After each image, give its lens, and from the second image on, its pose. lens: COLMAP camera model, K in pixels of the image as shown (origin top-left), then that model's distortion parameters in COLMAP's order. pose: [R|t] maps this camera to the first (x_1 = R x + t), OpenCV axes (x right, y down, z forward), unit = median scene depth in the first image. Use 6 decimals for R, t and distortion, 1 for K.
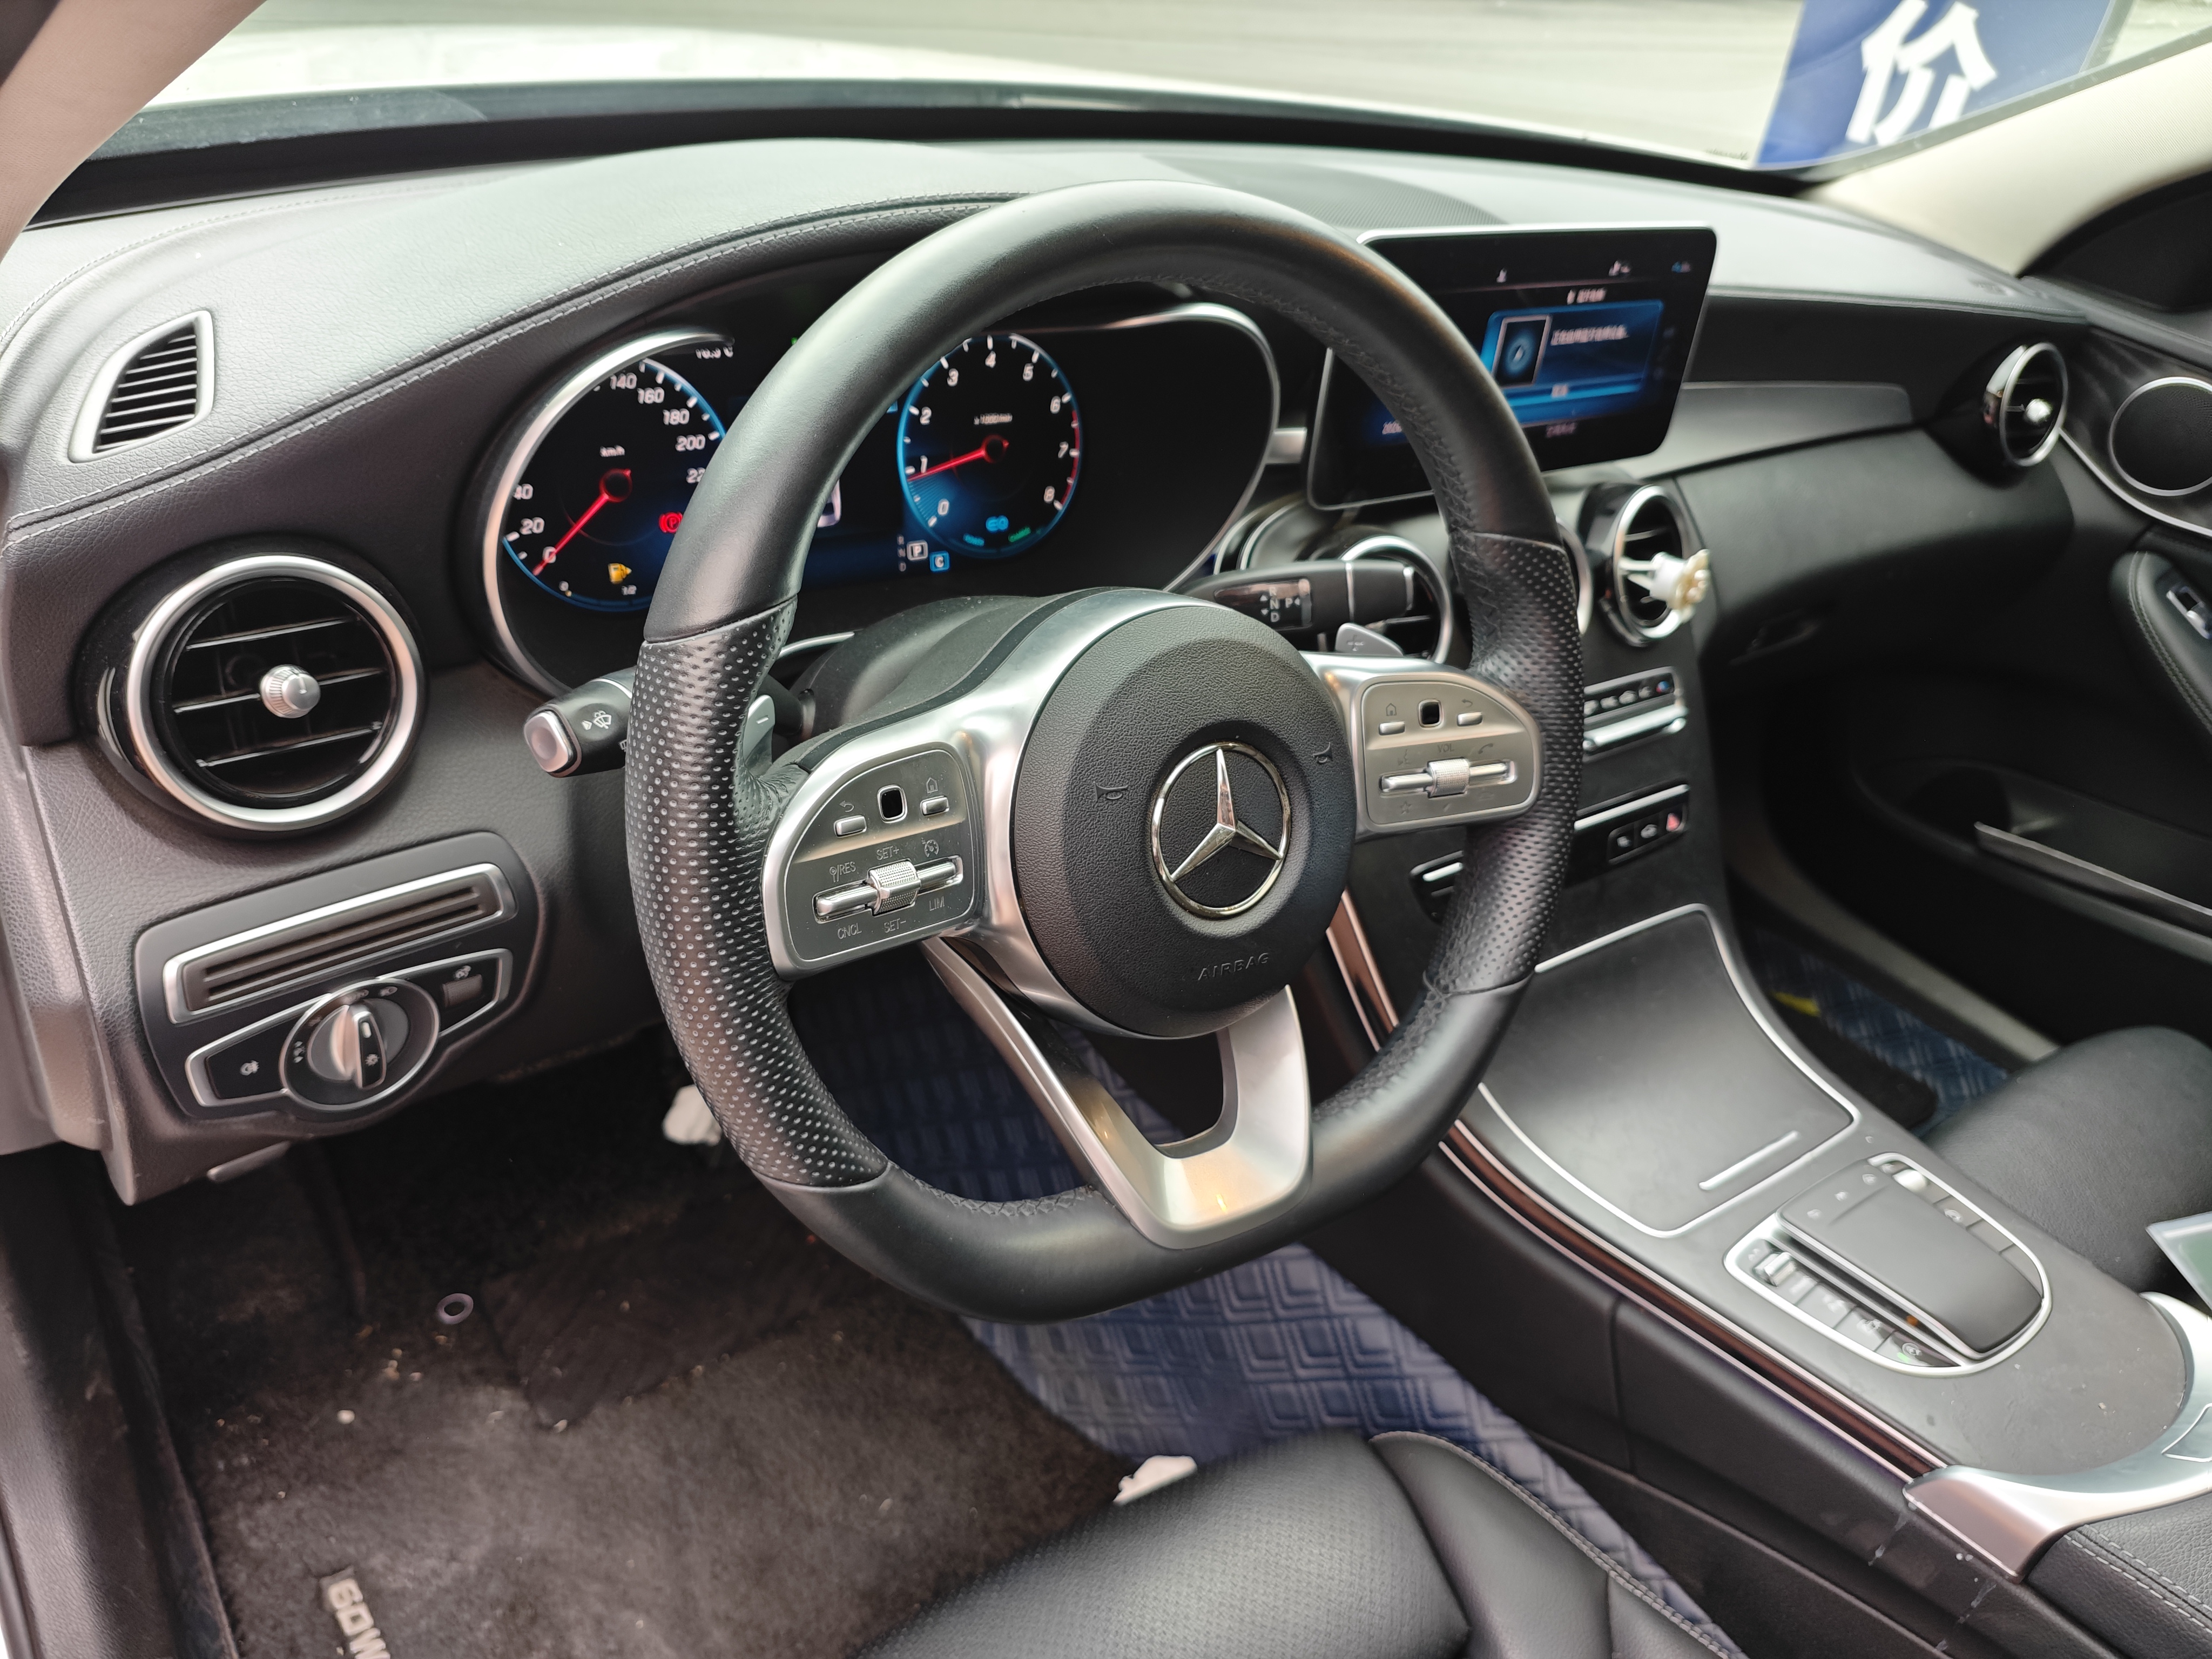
lens RADIAL K [[1633.8, 0, 1106.0], [0, 1633.8, 829.5], [0, 0, 1]] dist [0.054097, -0.131329]
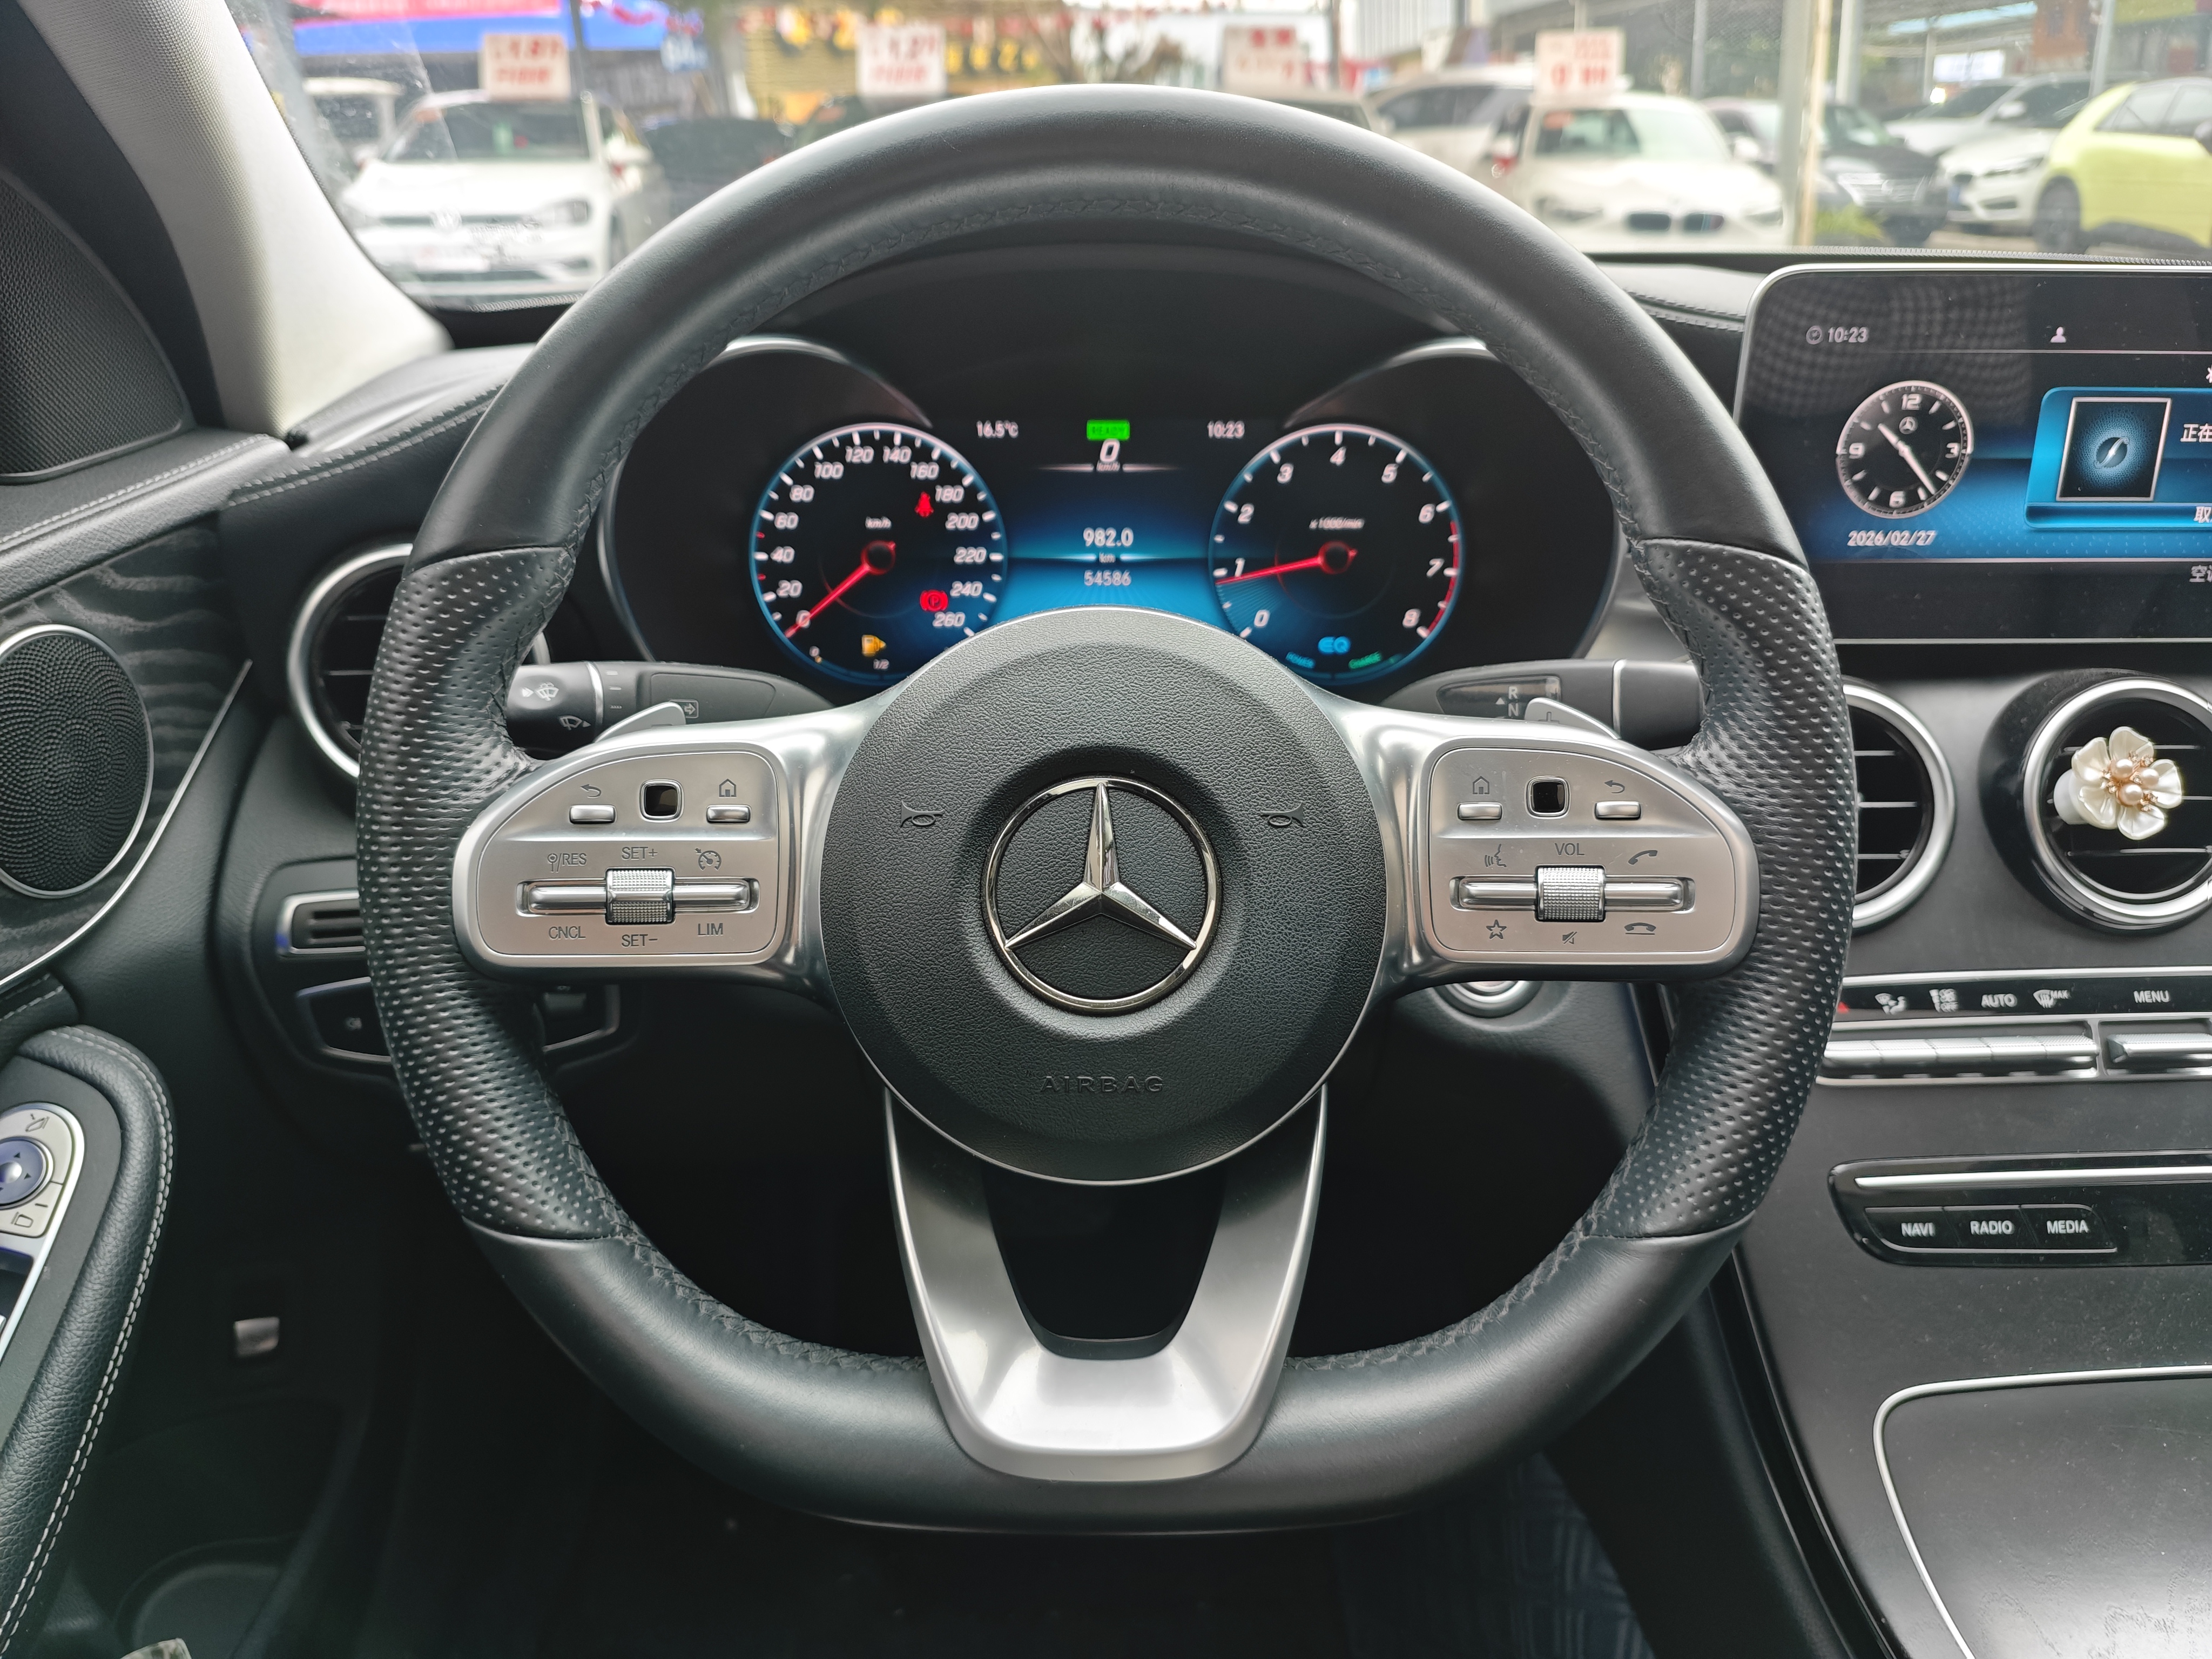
lens RADIAL K [[1645.2, 0, 1106.0], [0, 1645.2, 829.5], [0, 0, 1]] dist [0.040393, -0.101007]
pose [[0.808897, 0.089129, -0.581155, 0.355862], [-0.207377, 0.968169, -0.140159, 0.053040], [0.550164, 0.233892, 0.801632, 0.277932]]
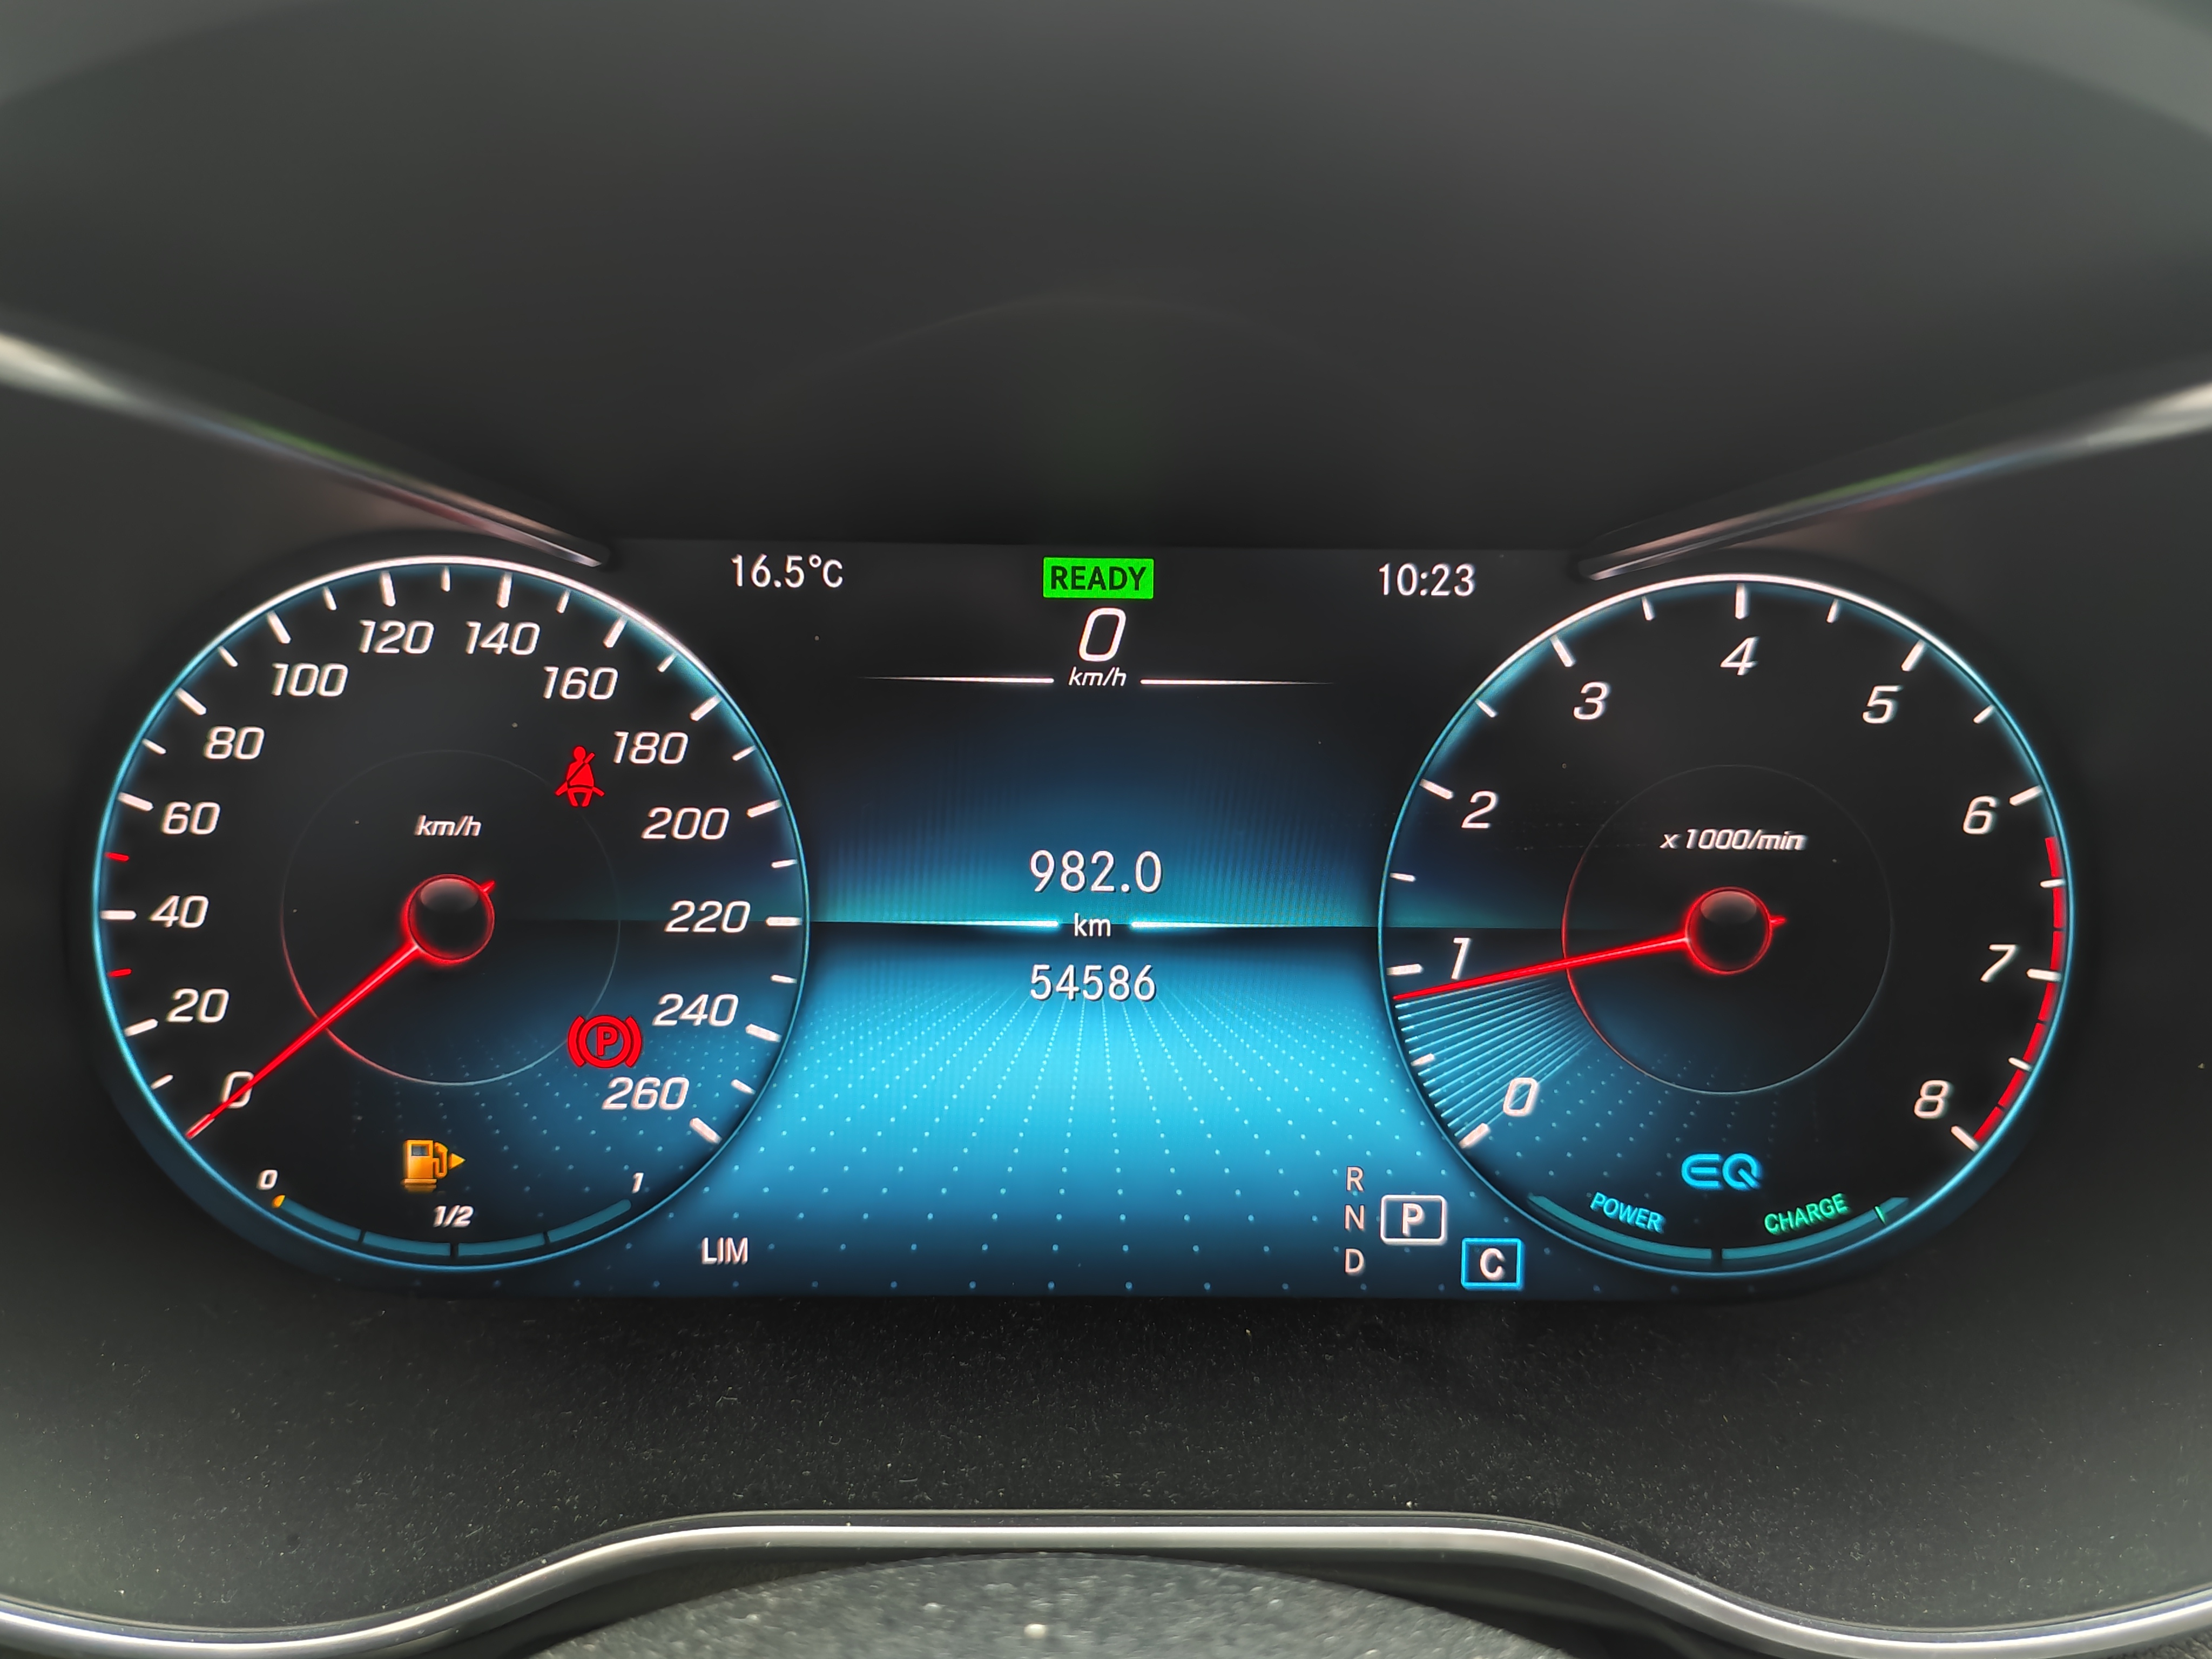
lens RADIAL K [[1752.5, 0, 1106.0], [0, 1752.5, 829.5], [0, 0, 1]] dist [-0.003114, -0.007513]
pose [[0.804550, 0.066152, -0.590189, 0.031425], [-0.221118, 0.955694, -0.194309, -0.163620], [0.551186, 0.286833, 0.783531, 0.682593]]
